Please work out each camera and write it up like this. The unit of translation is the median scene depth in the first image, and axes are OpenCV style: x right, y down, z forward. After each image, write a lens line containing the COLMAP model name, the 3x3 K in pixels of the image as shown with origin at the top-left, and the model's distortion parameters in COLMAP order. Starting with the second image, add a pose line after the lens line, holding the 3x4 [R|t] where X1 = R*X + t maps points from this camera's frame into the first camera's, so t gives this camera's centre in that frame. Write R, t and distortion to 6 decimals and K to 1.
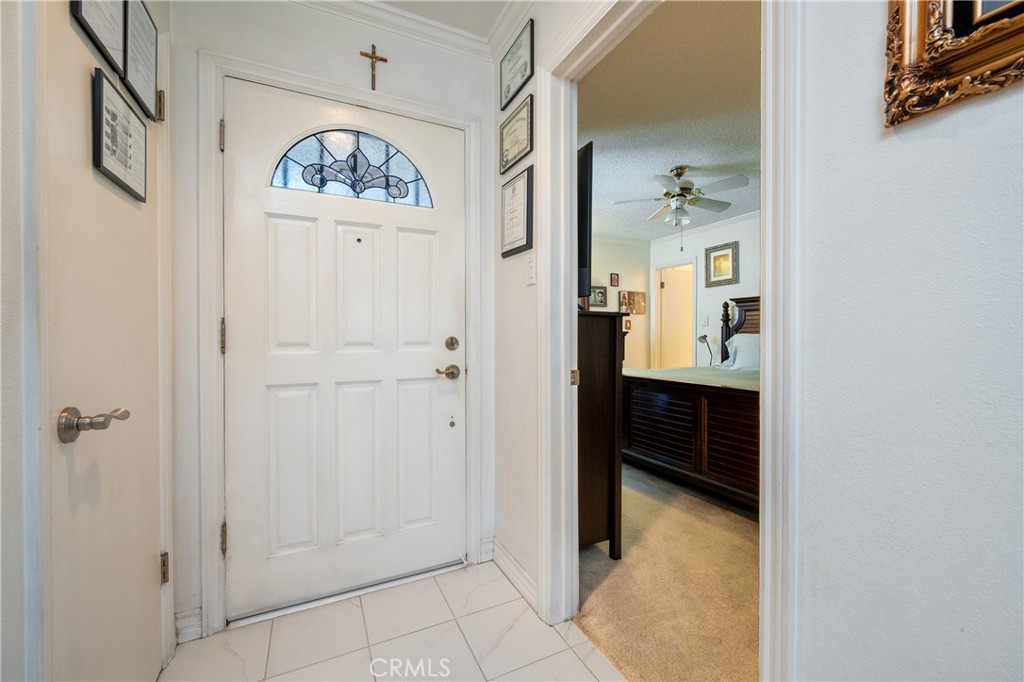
lens RADIAL K [[400.7, 0, 490.2], [0, 400.7, 335.6], [0, 0, 1]] dist [0.002820, 0.000773]
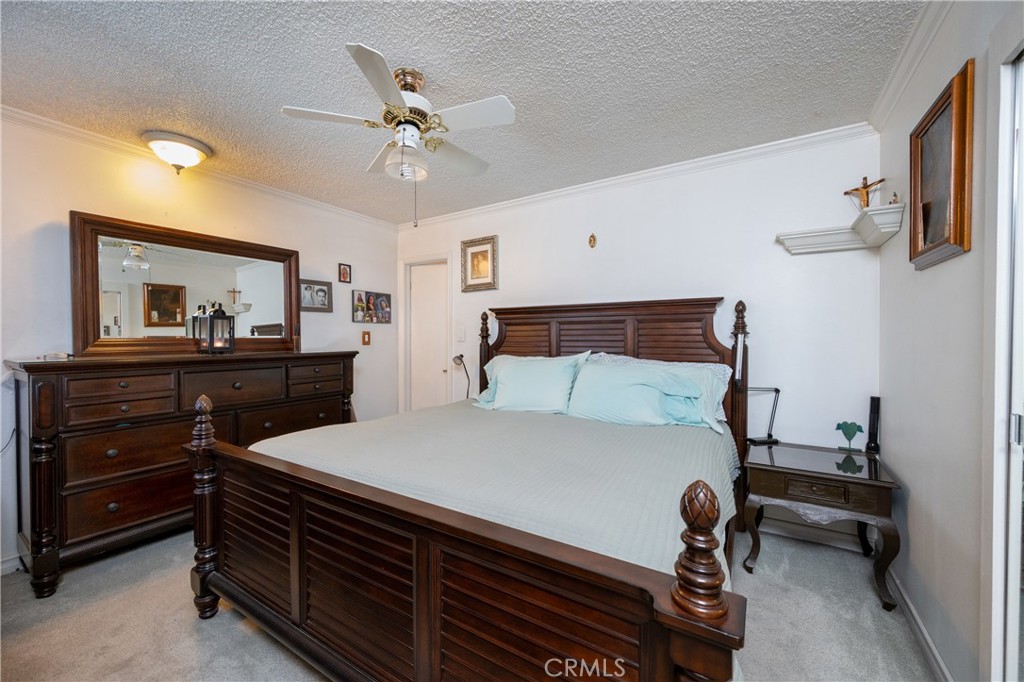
lens RADIAL K [[400.7, 0, 510.5], [0, 400.7, 339.4], [0, 0, 1]] dist [0.002820, 0.000773]
pose [[0.832328, -0.008219, 0.554223, 0.191495], [0.002171, 0.999931, 0.011569, -0.038592], [-0.554280, -0.008426, 0.832288, 0.314126]]
